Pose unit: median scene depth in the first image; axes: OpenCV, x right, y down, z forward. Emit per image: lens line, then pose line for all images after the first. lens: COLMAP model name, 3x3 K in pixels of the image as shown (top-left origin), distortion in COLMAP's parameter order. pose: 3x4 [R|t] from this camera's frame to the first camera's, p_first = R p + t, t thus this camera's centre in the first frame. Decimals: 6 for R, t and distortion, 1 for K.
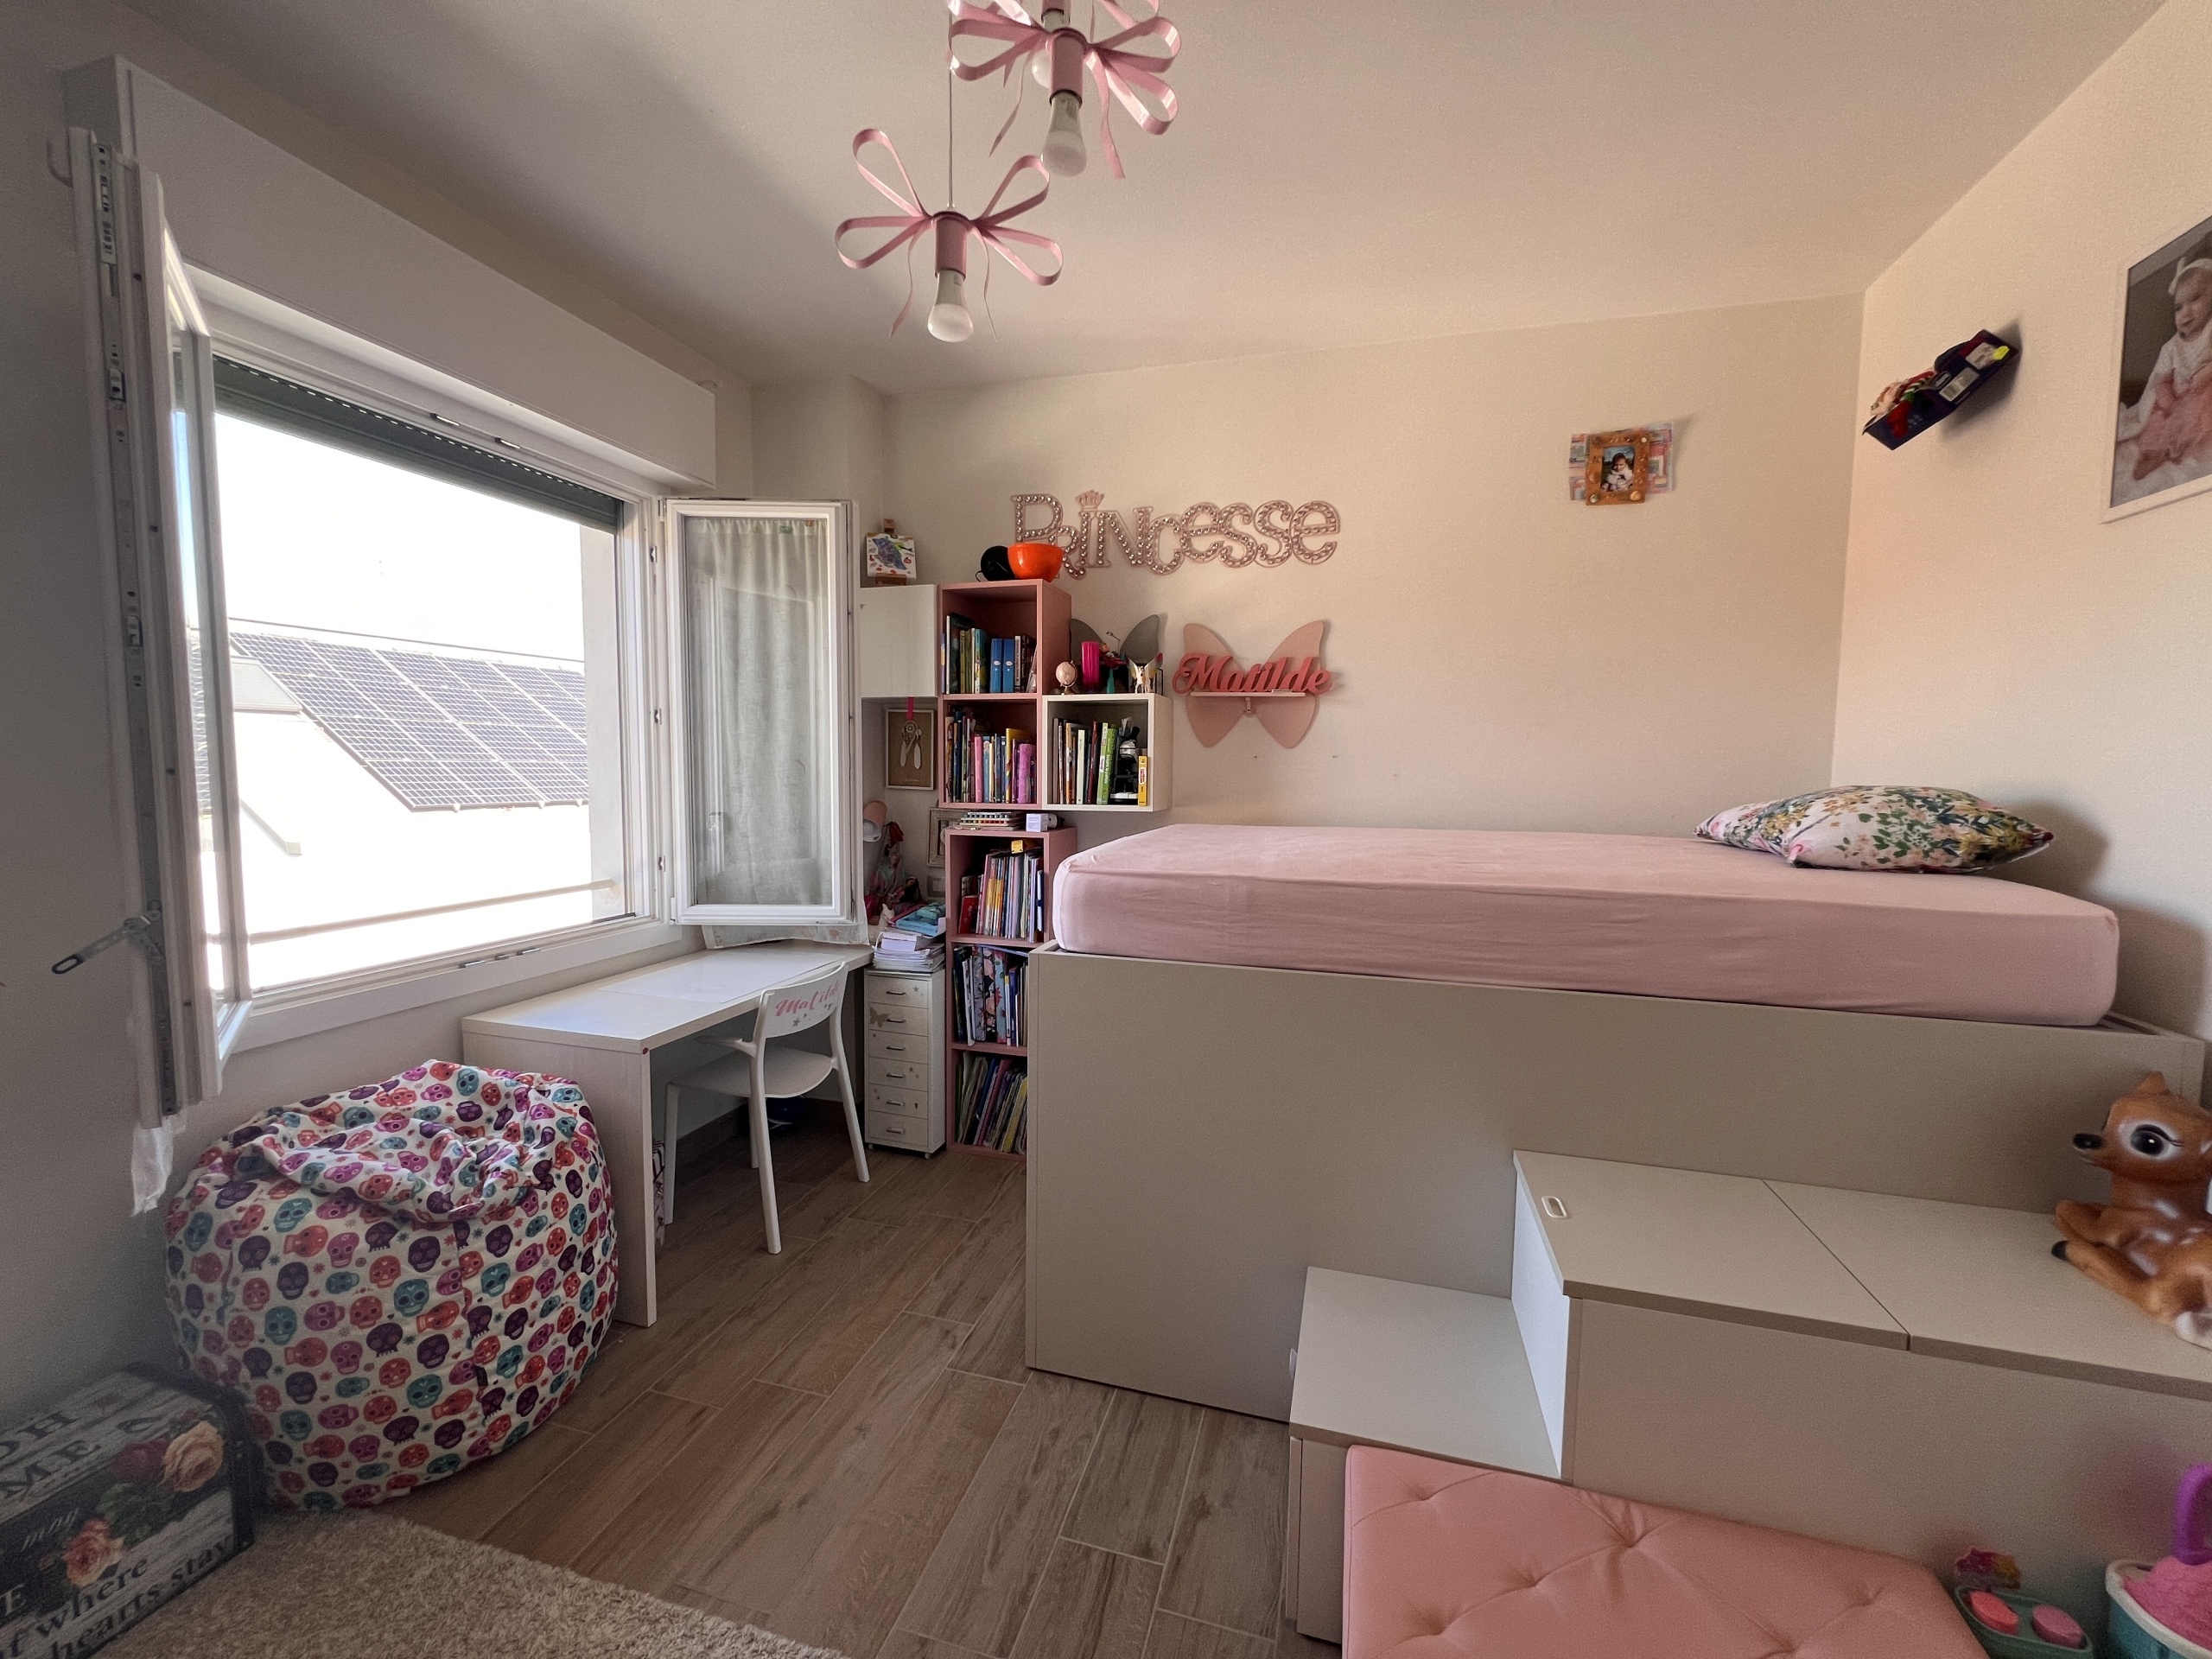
lens RADIAL K [[883.0, 0, 1106.2], [0, 883.0, 829.6], [0, 0, 1]] dist [-0.001085, 0.000556]
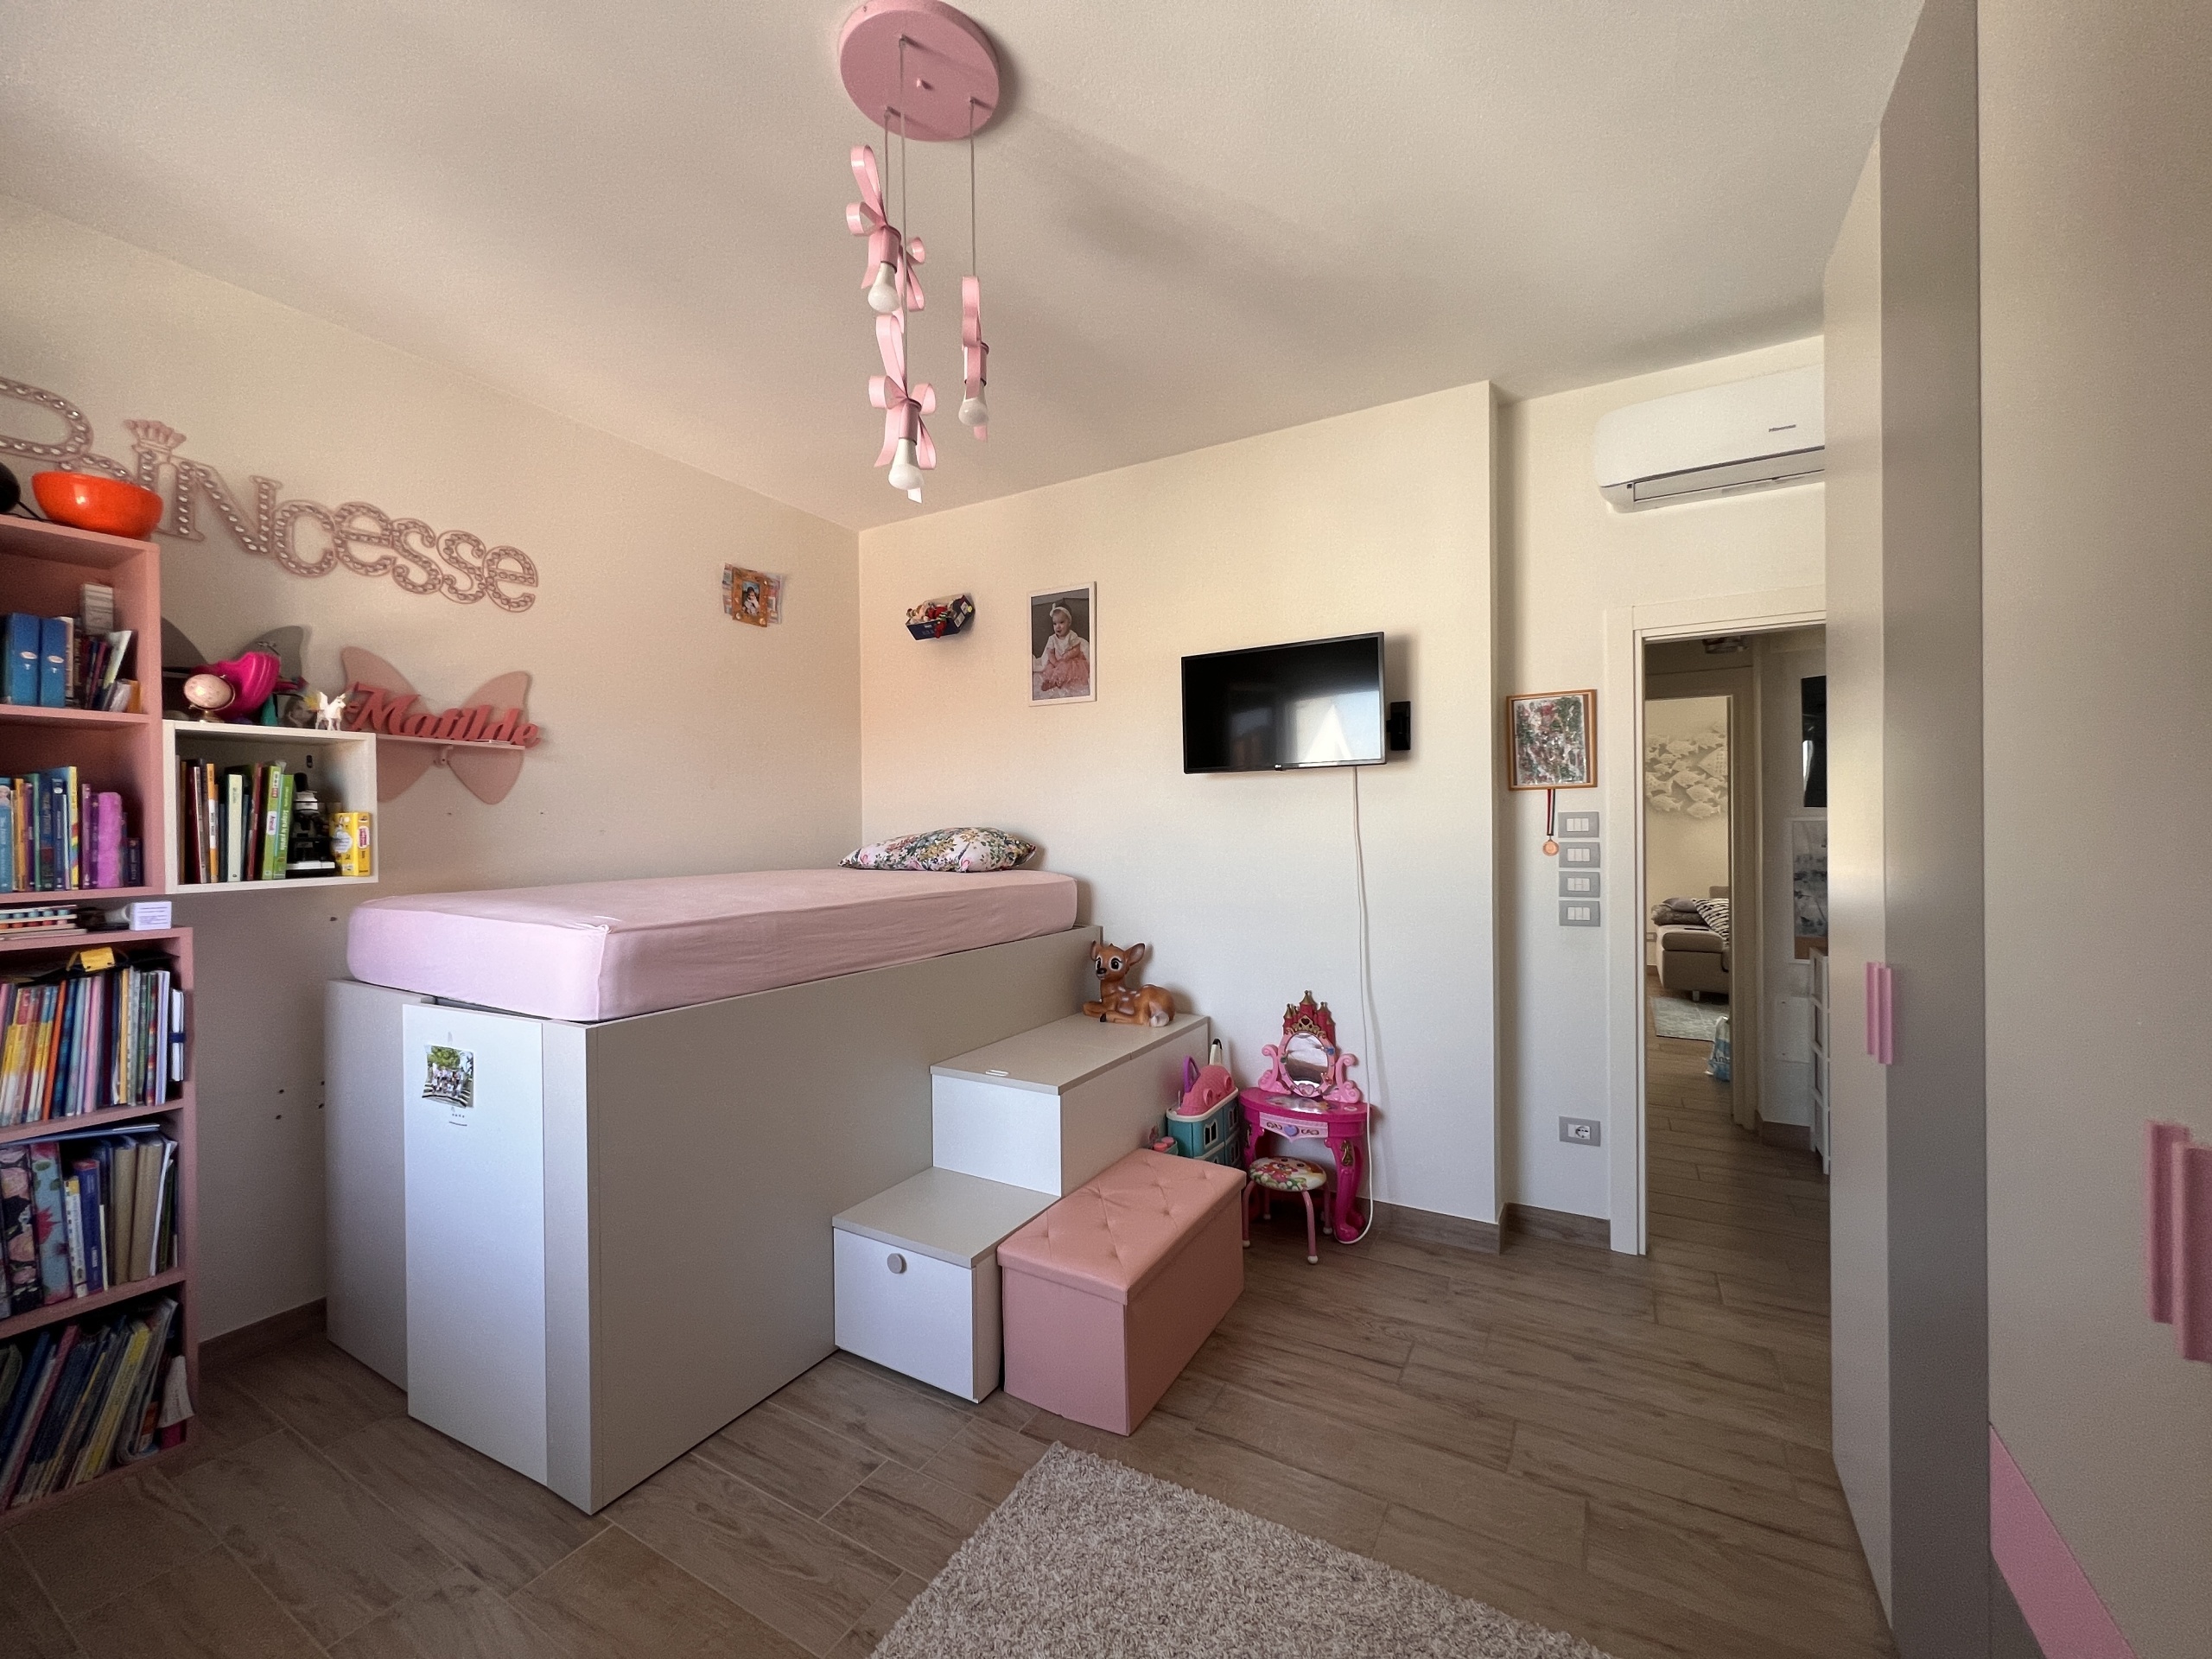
lens RADIAL K [[883.0, 0, 1107.5], [0, 883.0, 830.9], [0, 0, 1]] dist [-0.001085, 0.000556]
pose [[0.238742, -0.018646, 0.970904, -0.541803], [0.085548, 0.996332, -0.001902, -0.008440], [-0.967308, 0.083513, 0.239461, 0.171581]]
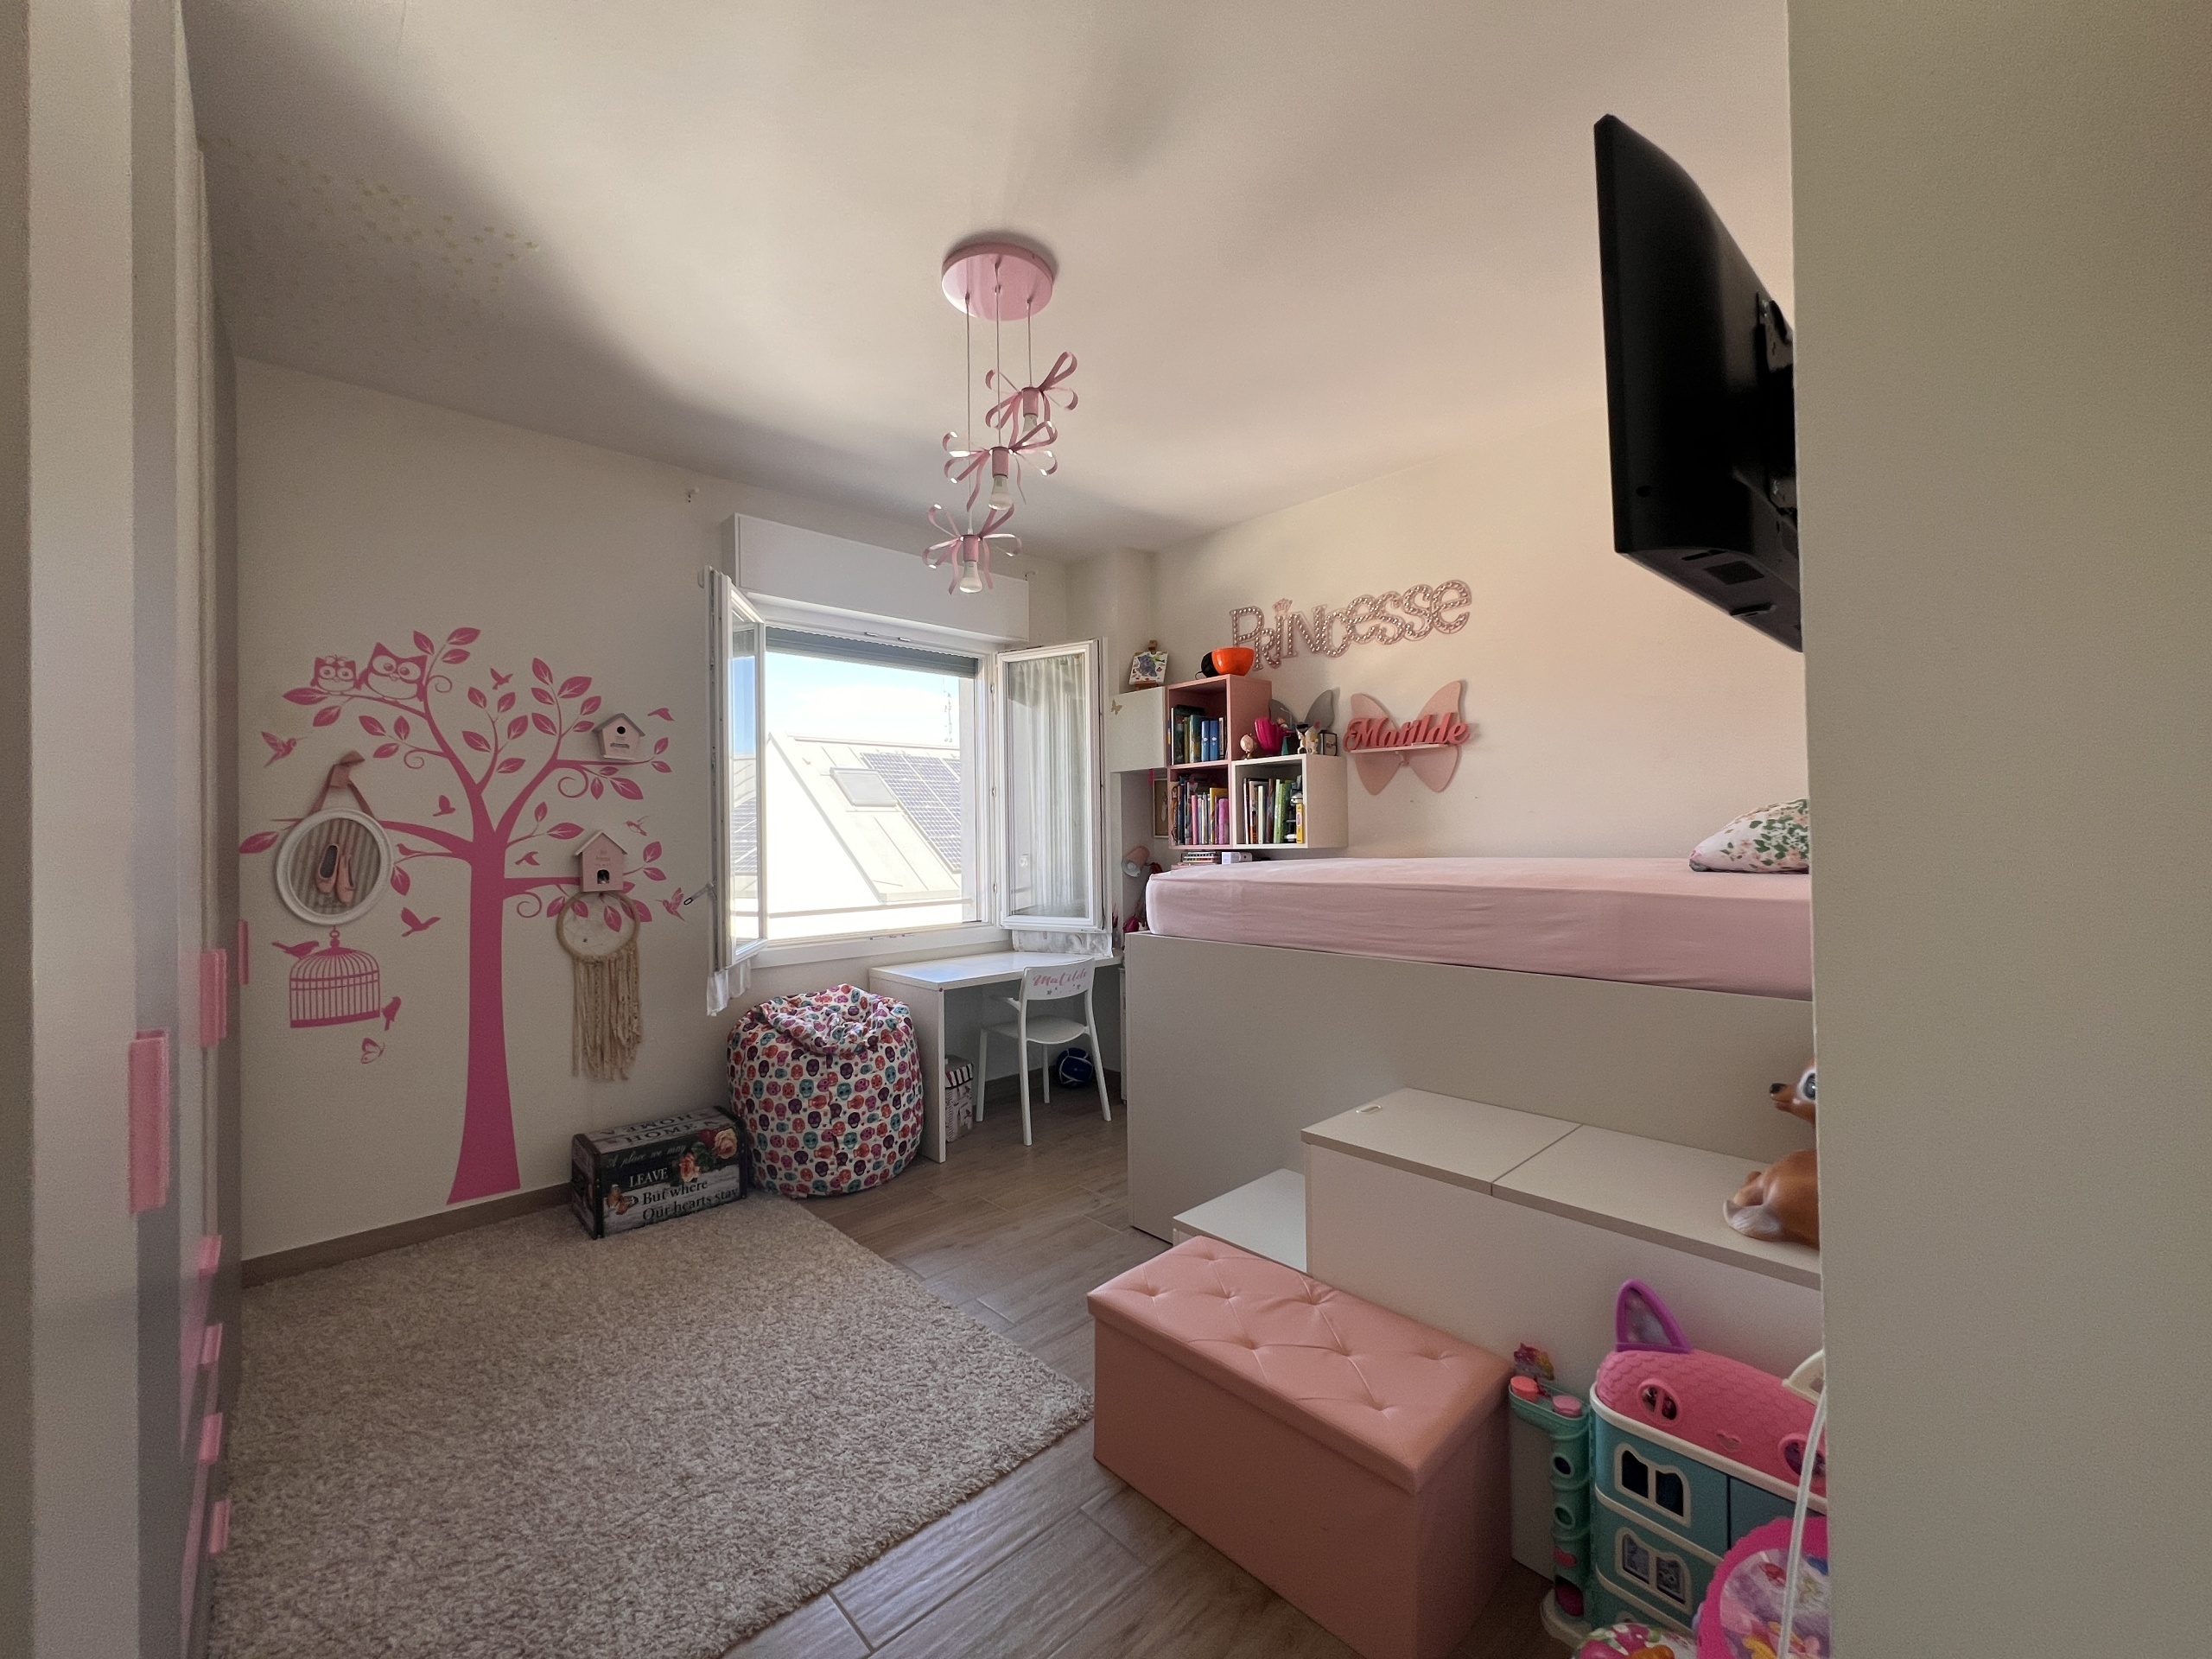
lens RADIAL K [[883.0, 0, 1106.4], [0, 883.0, 830.1], [0, 0, 1]] dist [-0.001085, 0.000556]
pose [[0.859336, -0.027262, -0.510684, 0.433070], [-0.014567, 0.996868, -0.077728, 0.053882], [0.511204, 0.074233, 0.856248, -0.206539]]
